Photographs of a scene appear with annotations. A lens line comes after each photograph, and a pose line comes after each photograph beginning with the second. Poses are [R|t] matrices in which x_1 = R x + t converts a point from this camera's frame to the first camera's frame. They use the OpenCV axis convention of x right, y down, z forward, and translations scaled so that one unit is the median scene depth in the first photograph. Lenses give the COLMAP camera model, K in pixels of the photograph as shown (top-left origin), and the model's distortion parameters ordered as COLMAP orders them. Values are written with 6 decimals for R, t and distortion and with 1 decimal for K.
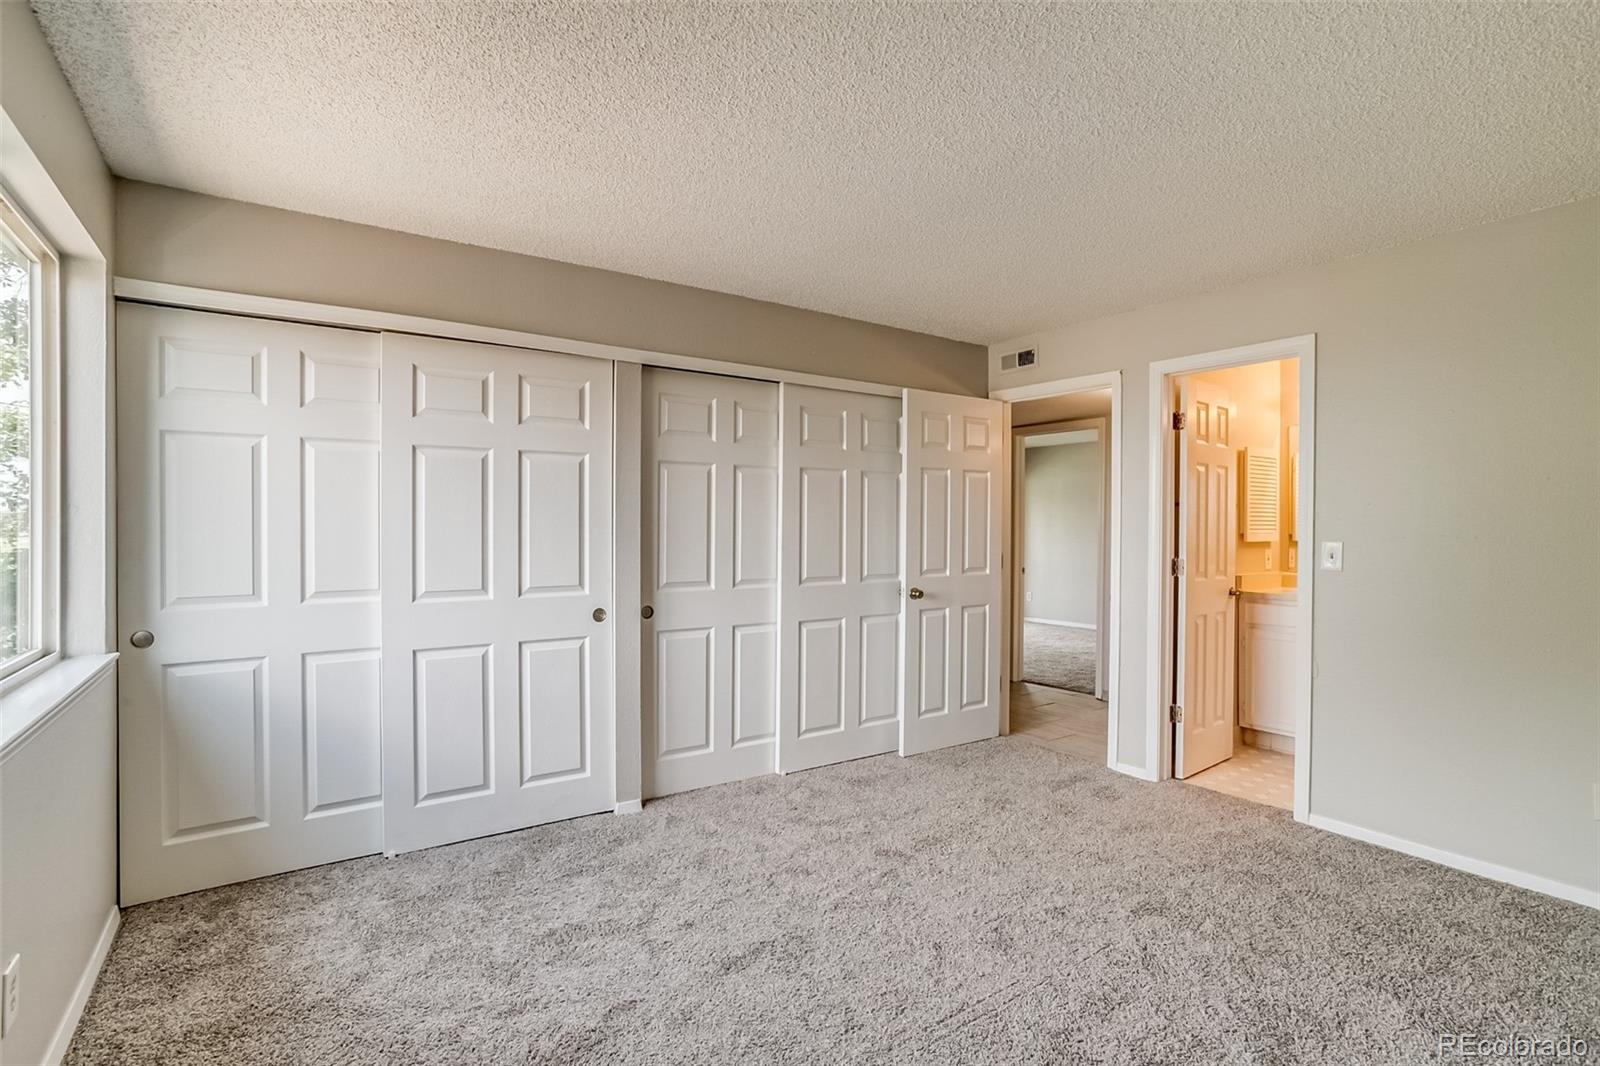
lens RADIAL K [[765.5, 0, 805.9], [0, 765.5, 543.7], [0, 0, 1]] dist [-0.040522, 0.021072]
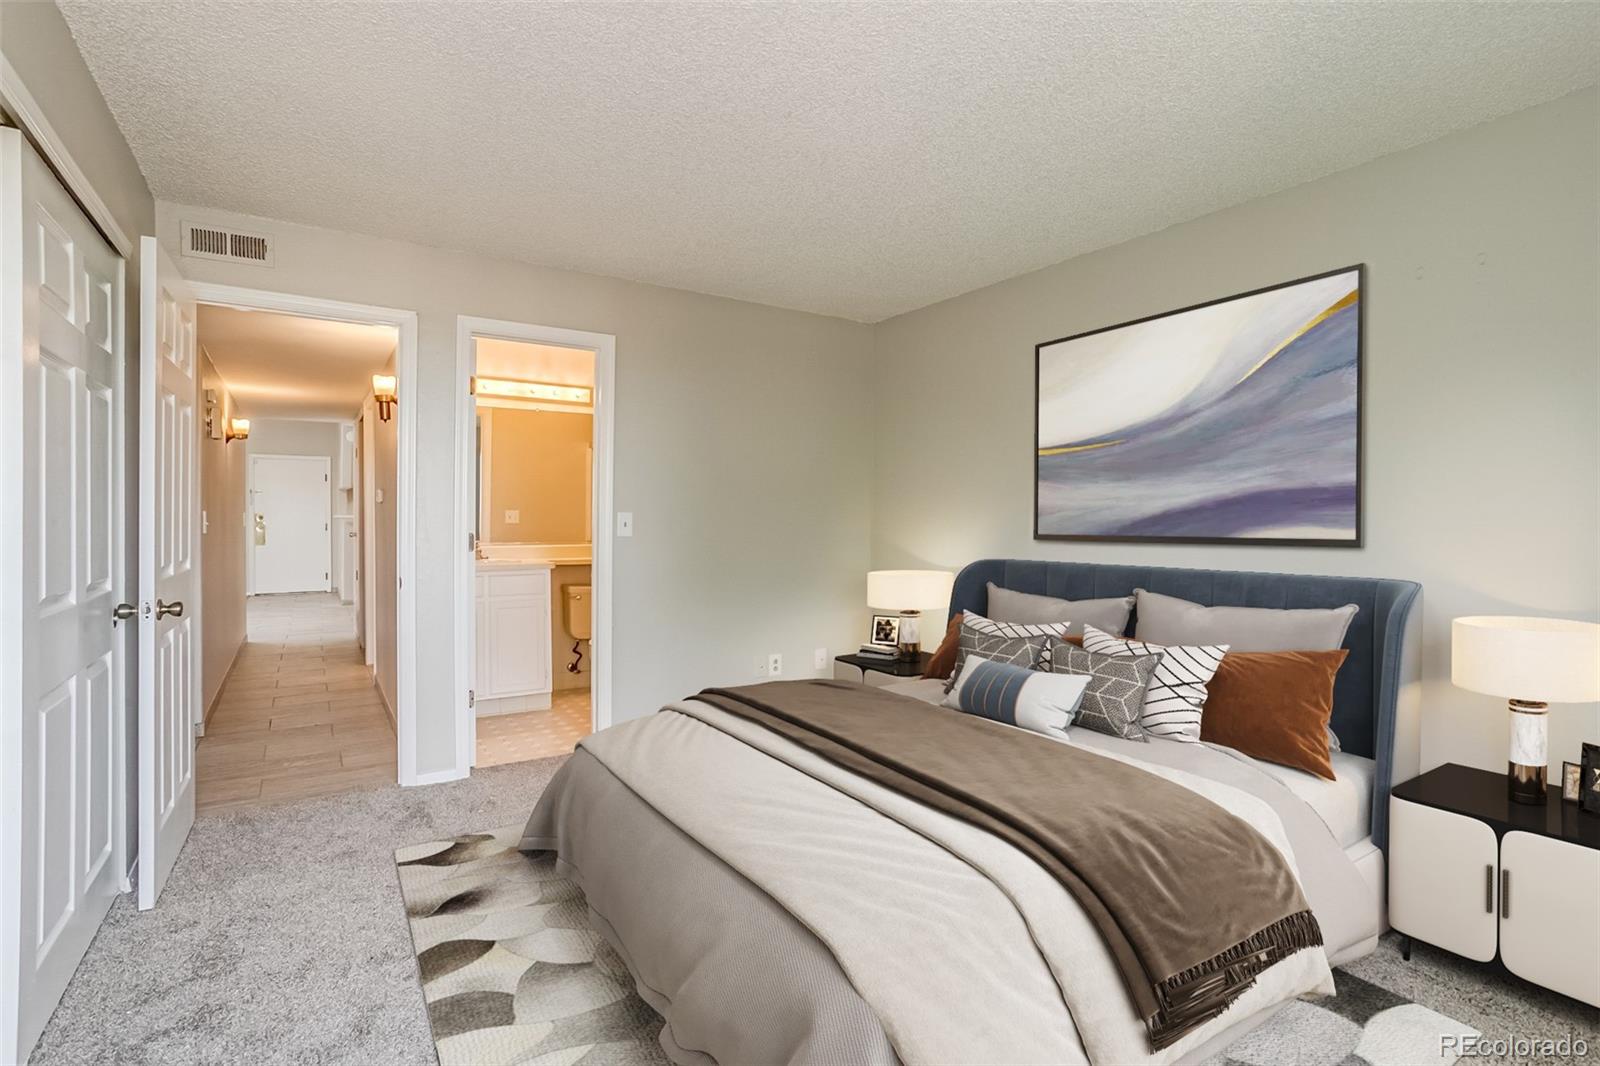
lens RADIAL K [[765.5, 0, 802.6], [0, 765.5, 522.6], [0, 0, 1]] dist [-0.040522, 0.021072]
pose [[0.033840, -0.012455, 0.999350, -0.431553], [0.011667, 0.999859, 0.012066, 0.001145], [-0.999359, 0.011251, 0.033980, 0.558457]]
